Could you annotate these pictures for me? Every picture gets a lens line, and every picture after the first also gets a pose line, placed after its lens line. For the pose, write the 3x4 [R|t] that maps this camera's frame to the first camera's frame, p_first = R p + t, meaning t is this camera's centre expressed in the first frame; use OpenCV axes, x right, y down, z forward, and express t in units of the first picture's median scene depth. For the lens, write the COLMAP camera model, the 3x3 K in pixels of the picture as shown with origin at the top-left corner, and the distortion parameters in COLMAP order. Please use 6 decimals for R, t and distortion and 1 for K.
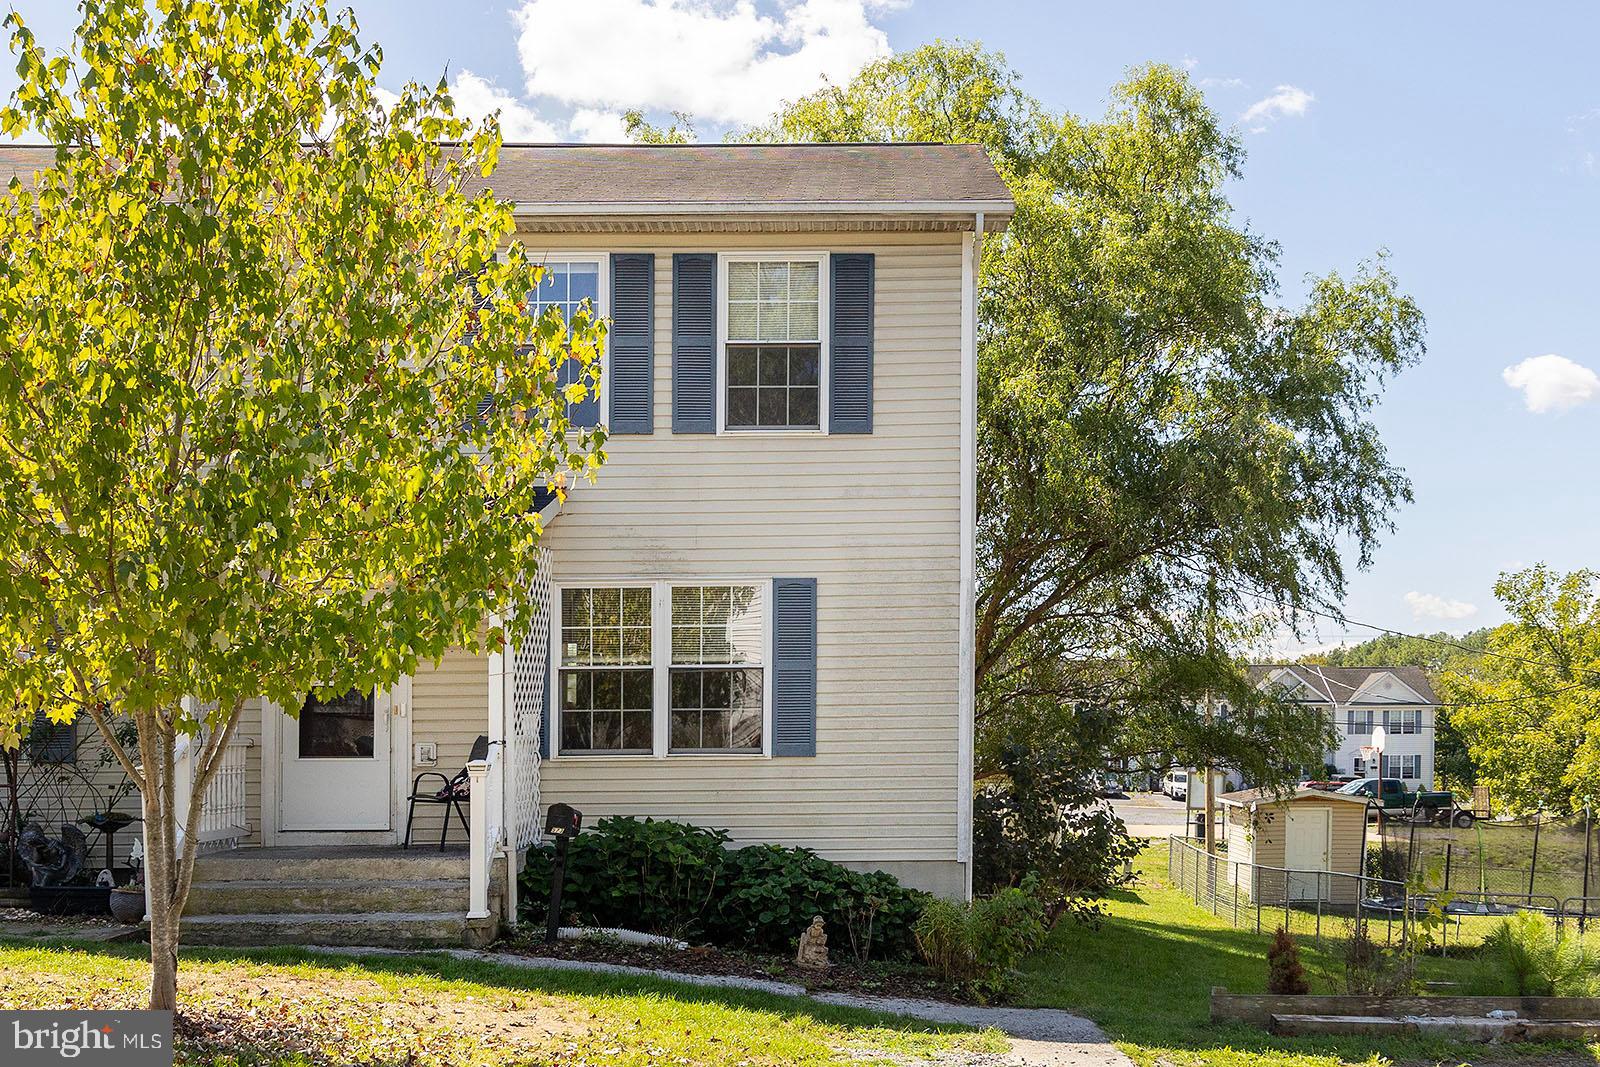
lens RADIAL K [[1119.2, 0, 800.0], [0, 1119.2, 533.5], [0, 0, 1]] dist [0.010362, -0.003056]
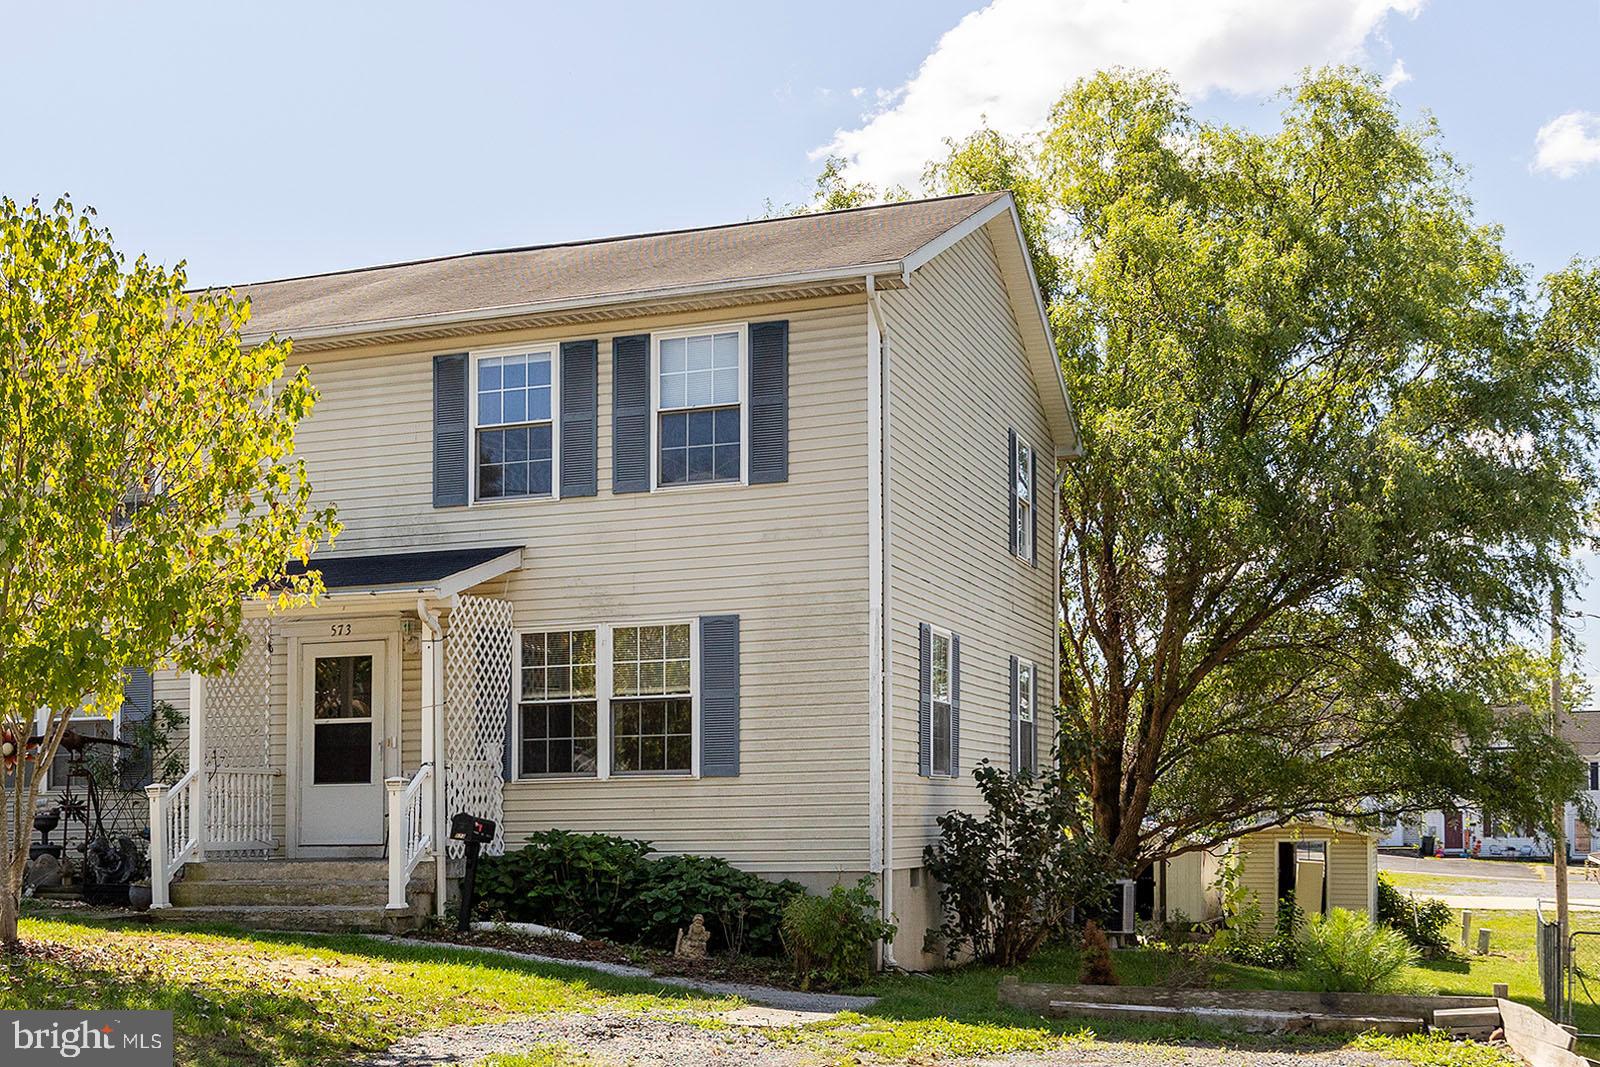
lens RADIAL K [[1119.2, 0, 800.0], [0, 1119.2, 533.5], [0, 0, 1]] dist [0.010362, -0.003056]
pose [[0.977633, -0.061102, -0.201246, 0.302613], [0.051630, 0.997312, -0.051989, 0.020246], [0.203881, 0.040435, 0.978160, -0.076698]]
